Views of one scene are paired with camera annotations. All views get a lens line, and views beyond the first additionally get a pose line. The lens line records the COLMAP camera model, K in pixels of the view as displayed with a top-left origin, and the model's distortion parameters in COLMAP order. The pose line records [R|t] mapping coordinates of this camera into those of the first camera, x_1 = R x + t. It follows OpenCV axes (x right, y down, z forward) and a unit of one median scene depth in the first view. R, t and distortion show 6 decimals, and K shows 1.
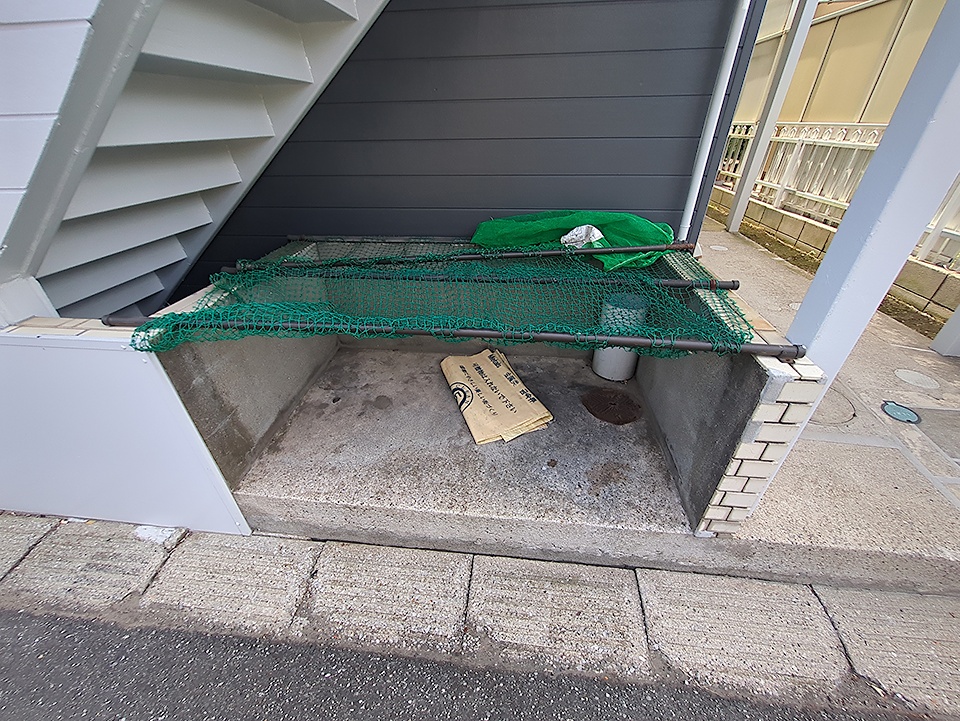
lens RADIAL K [[378.2, 0, 478.9], [0, 378.2, 356.1], [0, 0, 1]] dist [0.000848, 0.000052]
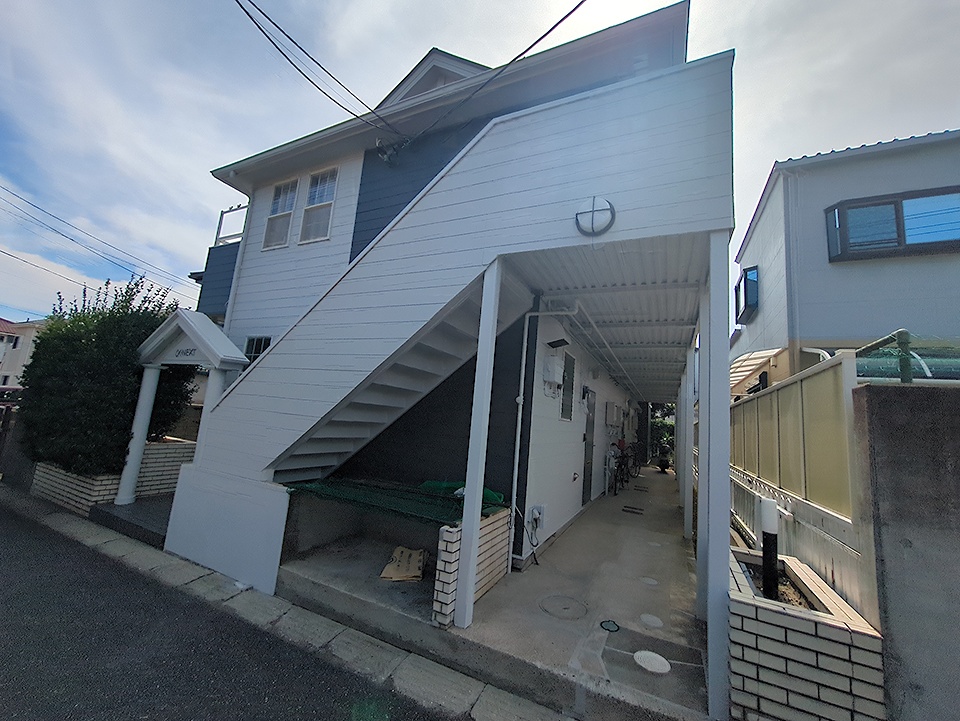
lens RADIAL K [[379.0, 0, 483.1], [0, 379.0, 361.0], [0, 0, 1]] dist [0.001060, 0.000130]
pose [[0.938634, 0.043979, -0.342100, 1.206108], [-0.258581, 0.746109, -0.613561, 0.480954], [0.228260, 0.664370, 0.711695, -1.161916]]
